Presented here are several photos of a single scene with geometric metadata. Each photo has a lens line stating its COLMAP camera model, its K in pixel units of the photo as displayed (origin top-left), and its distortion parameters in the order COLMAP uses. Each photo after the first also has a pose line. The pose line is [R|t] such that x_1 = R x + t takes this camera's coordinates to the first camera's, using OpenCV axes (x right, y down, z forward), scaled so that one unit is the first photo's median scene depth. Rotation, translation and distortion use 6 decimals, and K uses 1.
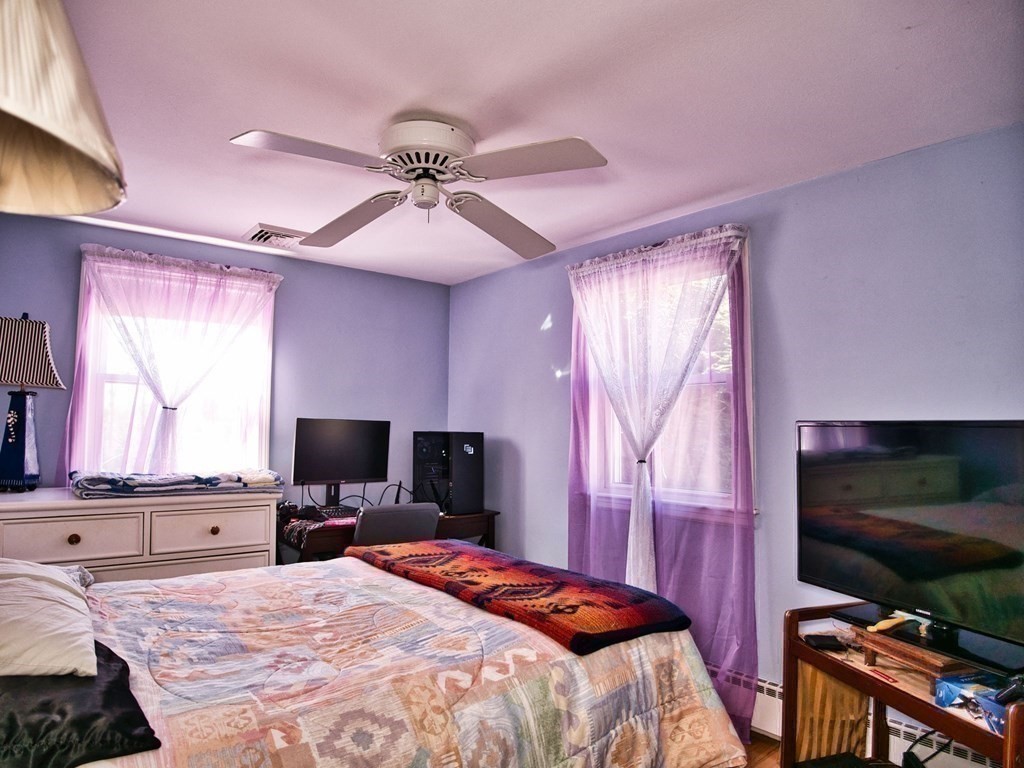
lens RADIAL K [[610.7, 0, 500.9], [0, 610.7, 388.4], [0, 0, 1]] dist [-0.126247, 0.039792]
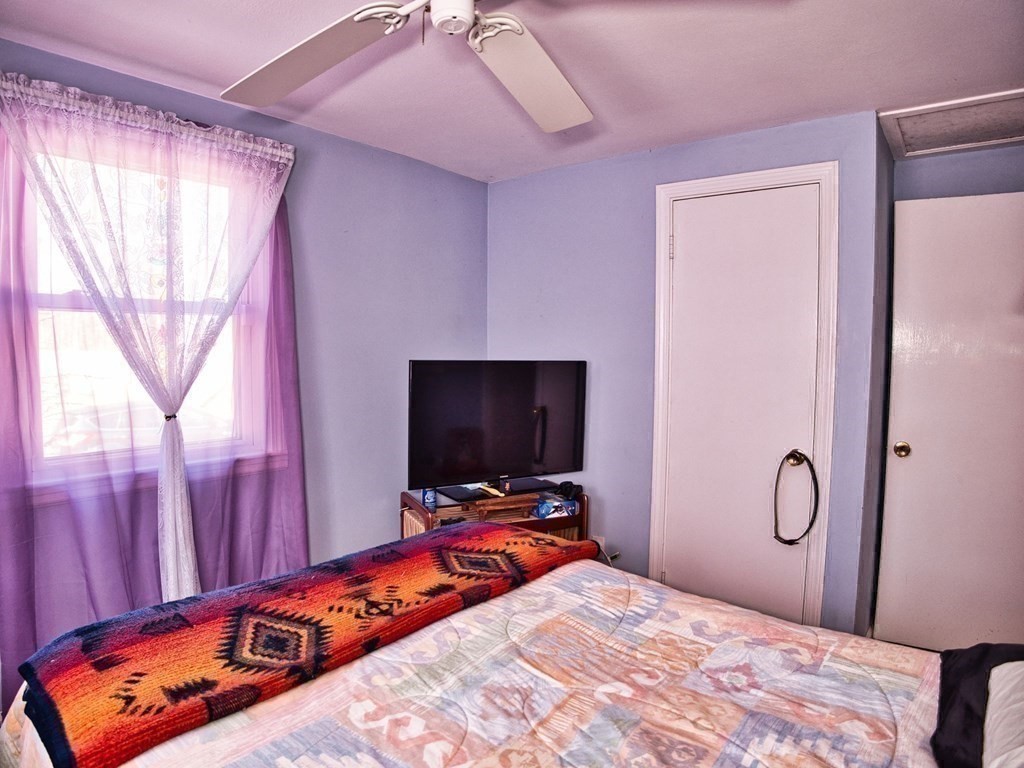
lens RADIAL K [[610.7, 0, 500.9], [0, 610.7, 388.4], [0, 0, 1]] dist [-0.126247, 0.039792]
pose [[-0.198347, -0.068509, 0.977735, -0.799224], [-0.069157, 0.996046, 0.055763, 0.030050], [-0.977689, -0.056557, -0.202300, 1.129448]]
